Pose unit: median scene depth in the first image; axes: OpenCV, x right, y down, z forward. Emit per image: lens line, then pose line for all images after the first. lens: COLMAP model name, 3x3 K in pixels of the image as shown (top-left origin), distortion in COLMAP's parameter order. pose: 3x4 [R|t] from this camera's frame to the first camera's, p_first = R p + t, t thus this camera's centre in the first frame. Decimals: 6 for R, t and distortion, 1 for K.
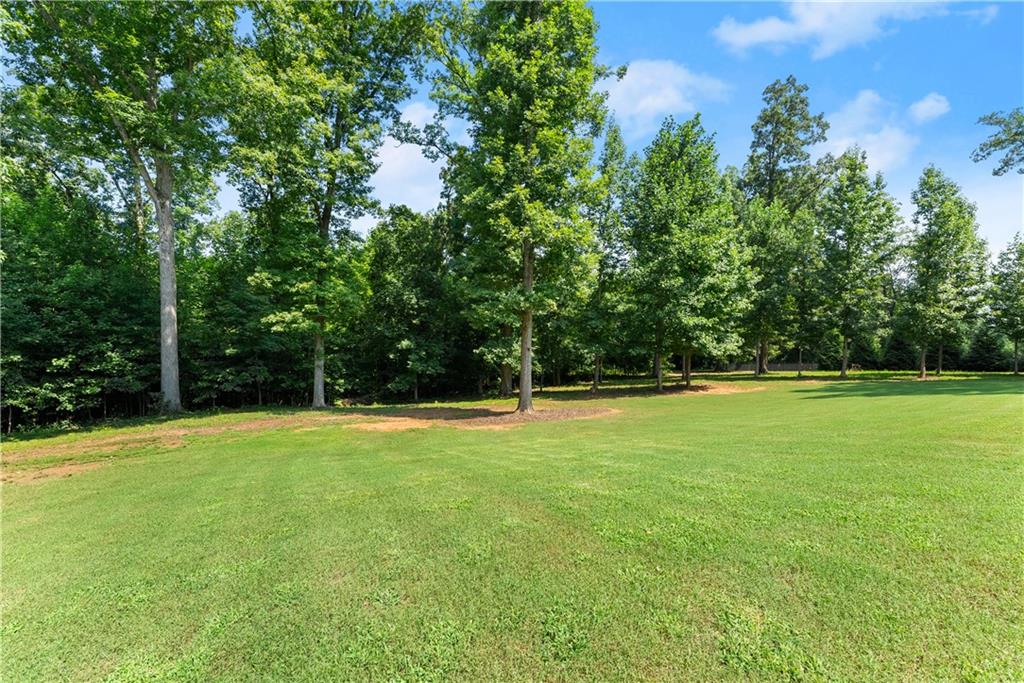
lens RADIAL K [[411.8, 0, 510.2], [0, 411.8, 343.0], [0, 0, 1]] dist [0.001655, -0.000014]
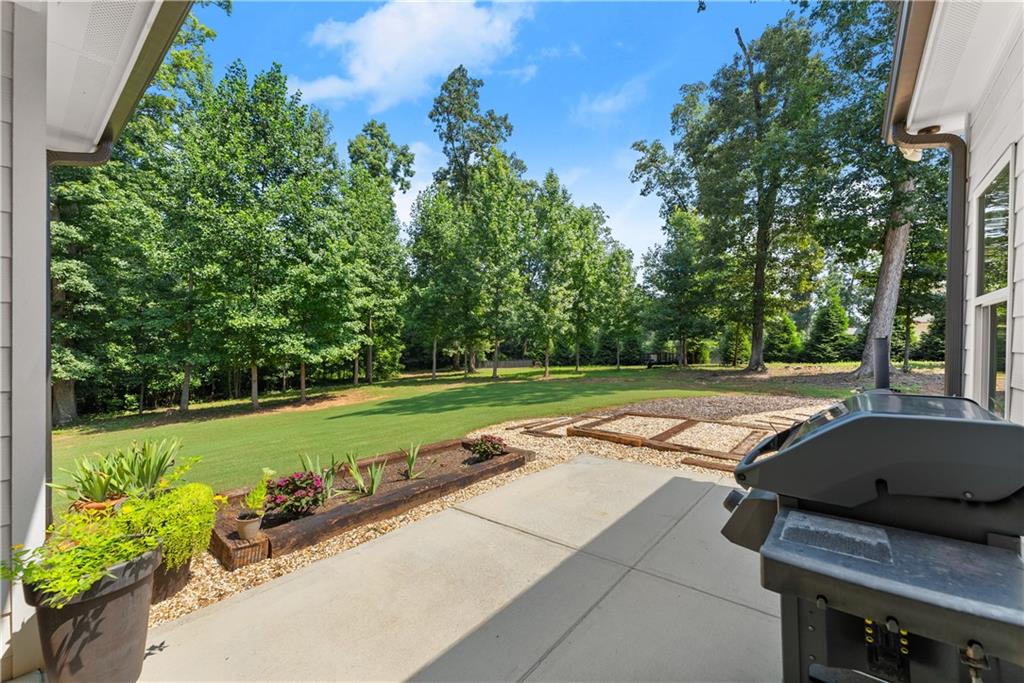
lens RADIAL K [[411.8, 0, 510.2], [0, 411.8, 343.0], [0, 0, 1]] dist [0.001655, -0.000014]
pose [[0.929514, -0.018976, 0.368299, 0.398778], [0.015560, 0.999804, 0.012242, -0.009277], [-0.368459, -0.005649, 0.929627, 0.056108]]
